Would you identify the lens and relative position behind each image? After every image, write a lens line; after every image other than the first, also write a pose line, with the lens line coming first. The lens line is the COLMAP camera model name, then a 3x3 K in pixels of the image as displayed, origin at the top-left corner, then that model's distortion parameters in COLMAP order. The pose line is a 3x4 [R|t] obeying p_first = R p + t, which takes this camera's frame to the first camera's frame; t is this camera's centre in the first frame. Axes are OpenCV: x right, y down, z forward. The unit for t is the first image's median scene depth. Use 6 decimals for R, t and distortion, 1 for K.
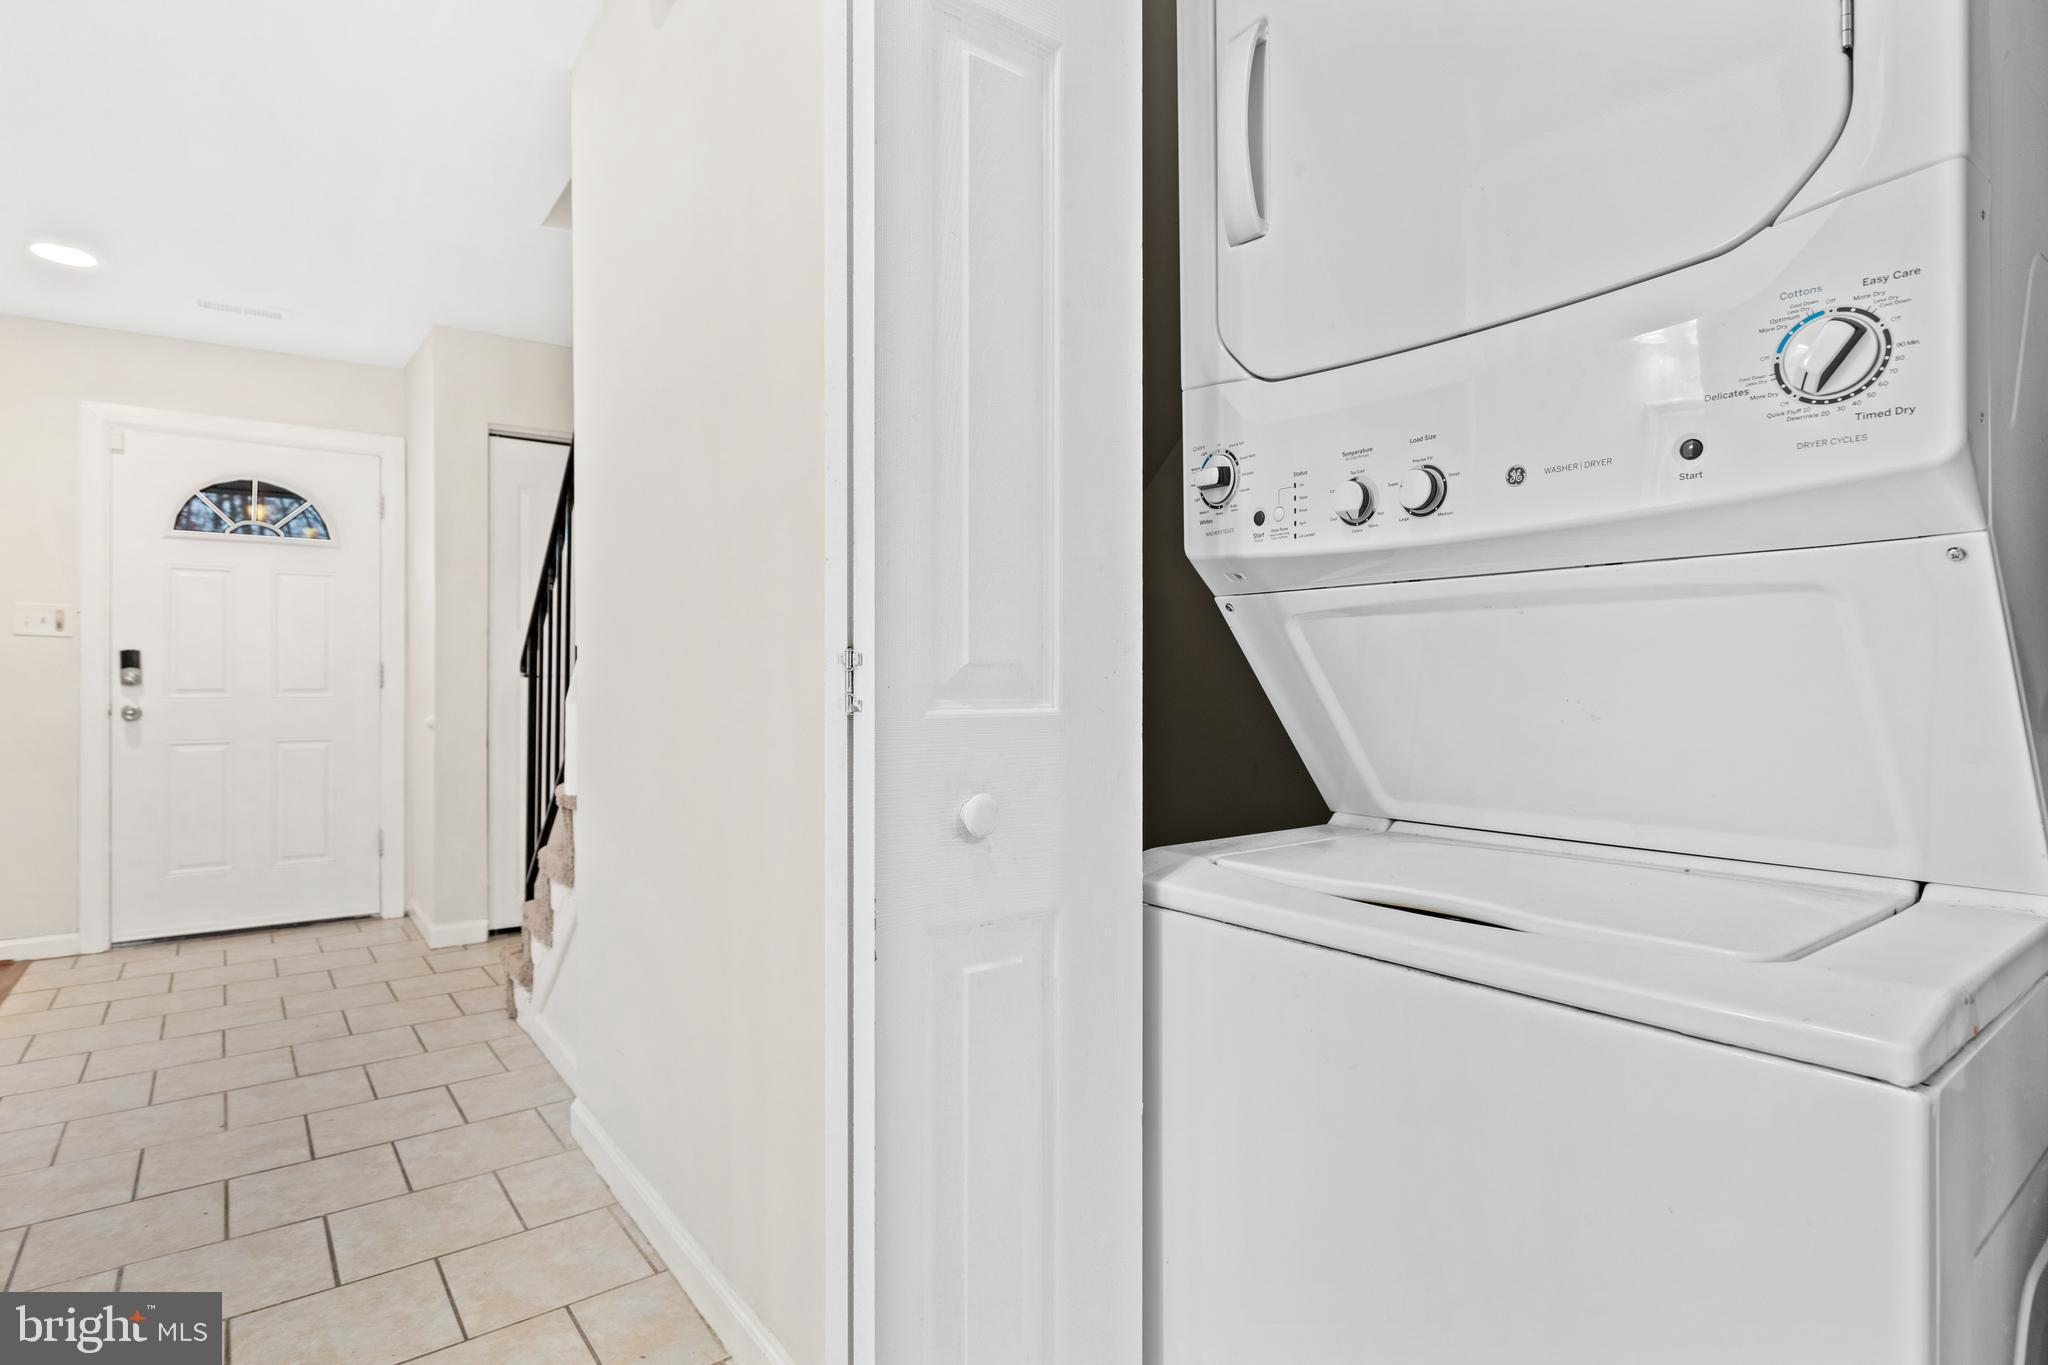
lens RADIAL K [[1026.6, 0, 1017.0], [0, 1026.6, 683.5], [0, 0, 1]] dist [-0.003074, 0.000027]
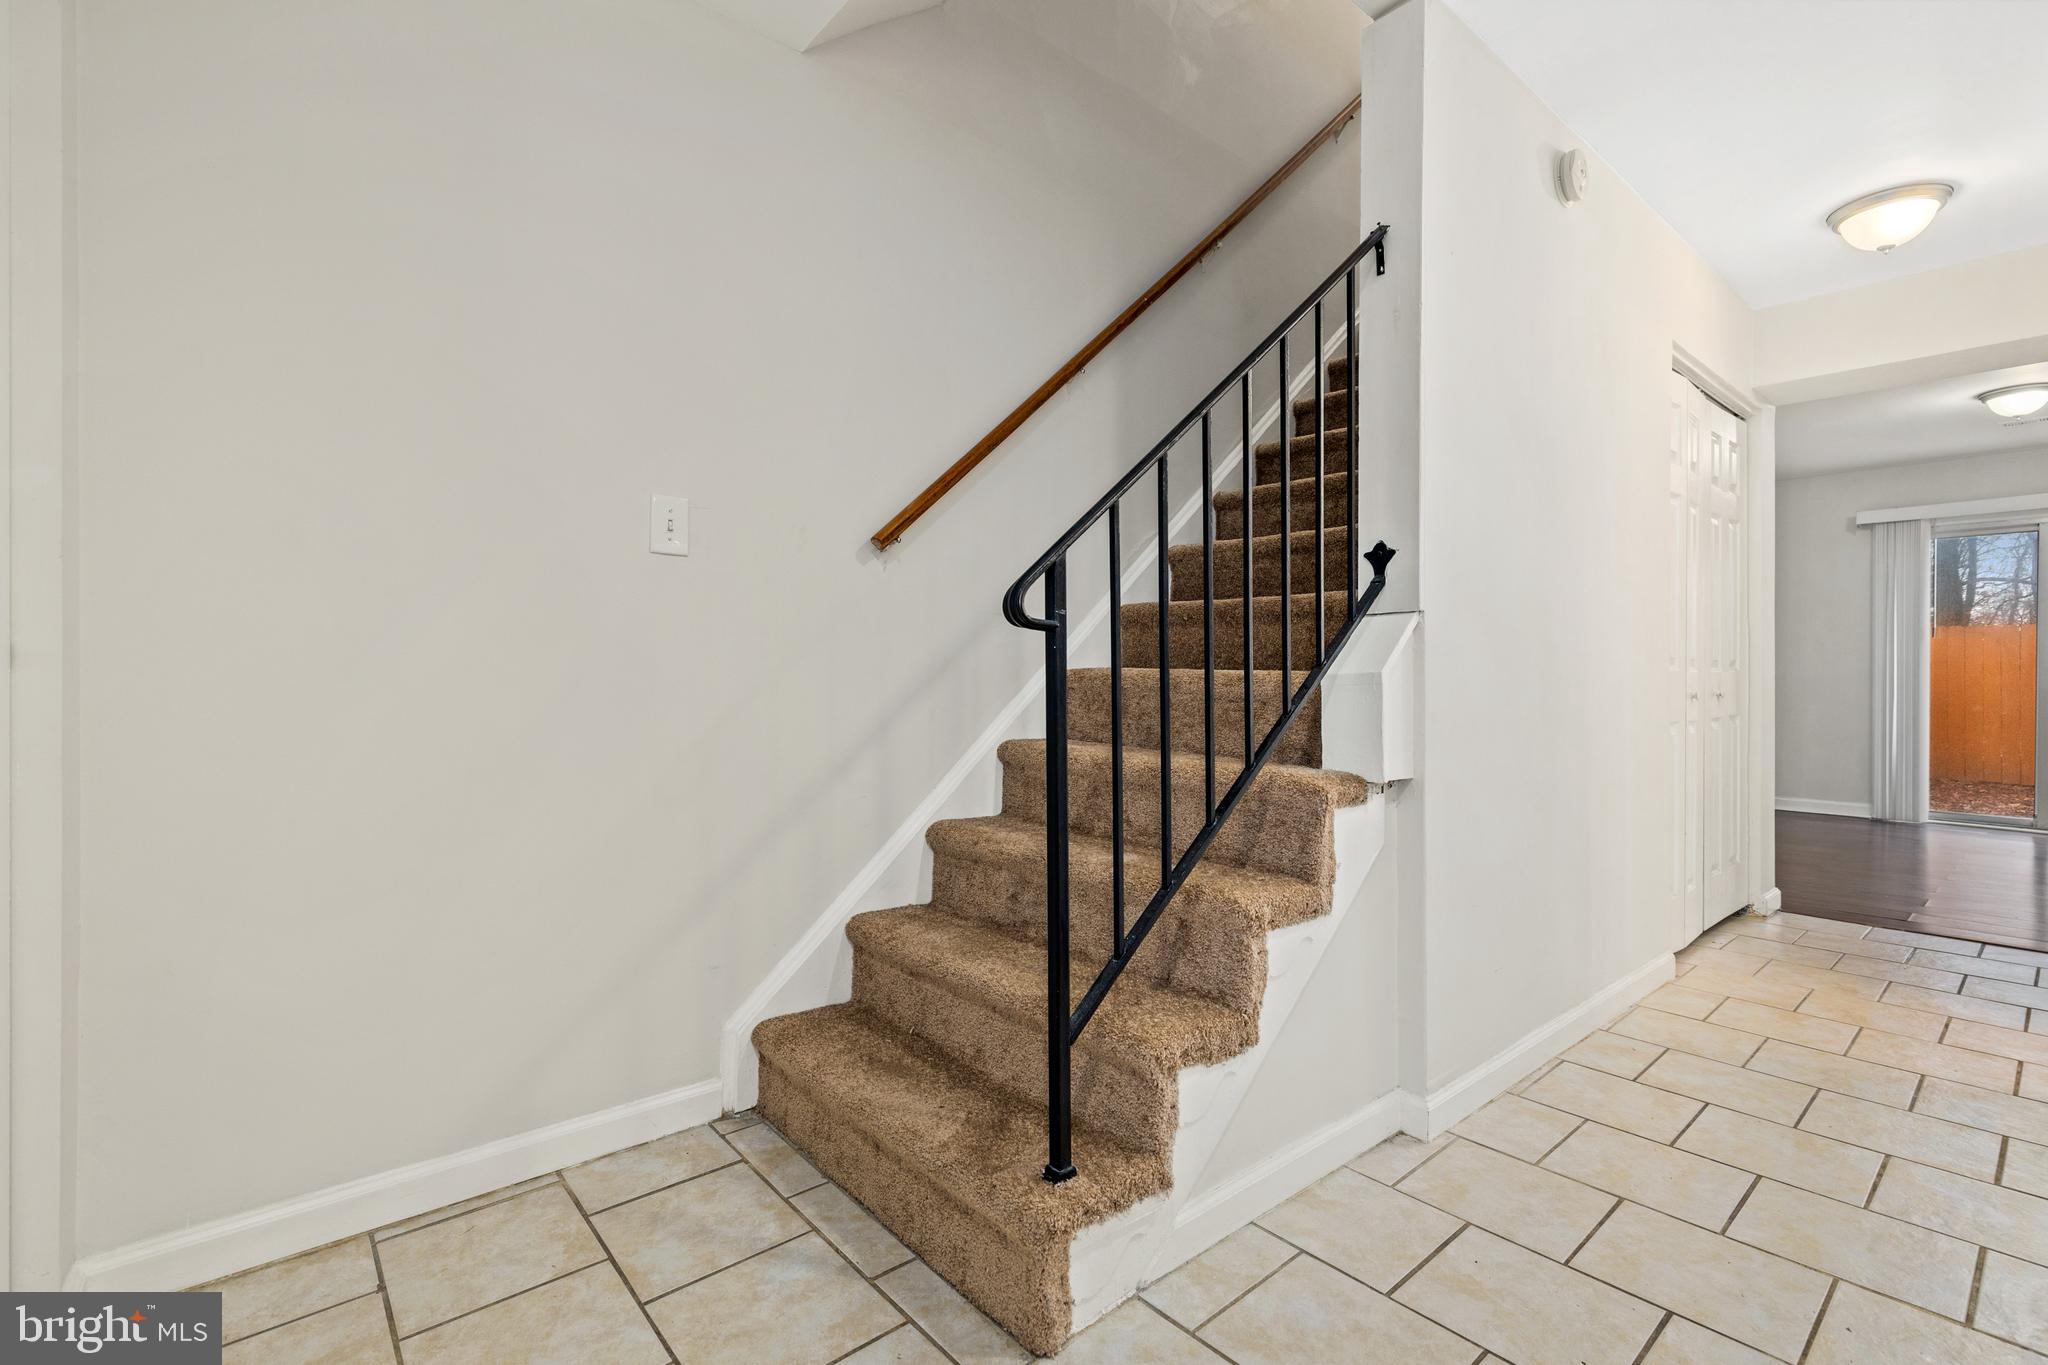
lens RADIAL K [[919.2, 0, 1015.6], [0, 919.2, 681.1], [0, 0, 1]] dist [0.007828, -0.002049]
pose [[-0.048117, 0.000489, 0.998842, -0.717362], [0.006707, 0.999977, -0.000166, 0.017288], [-0.998819, 0.006691, -0.048120, 0.815850]]
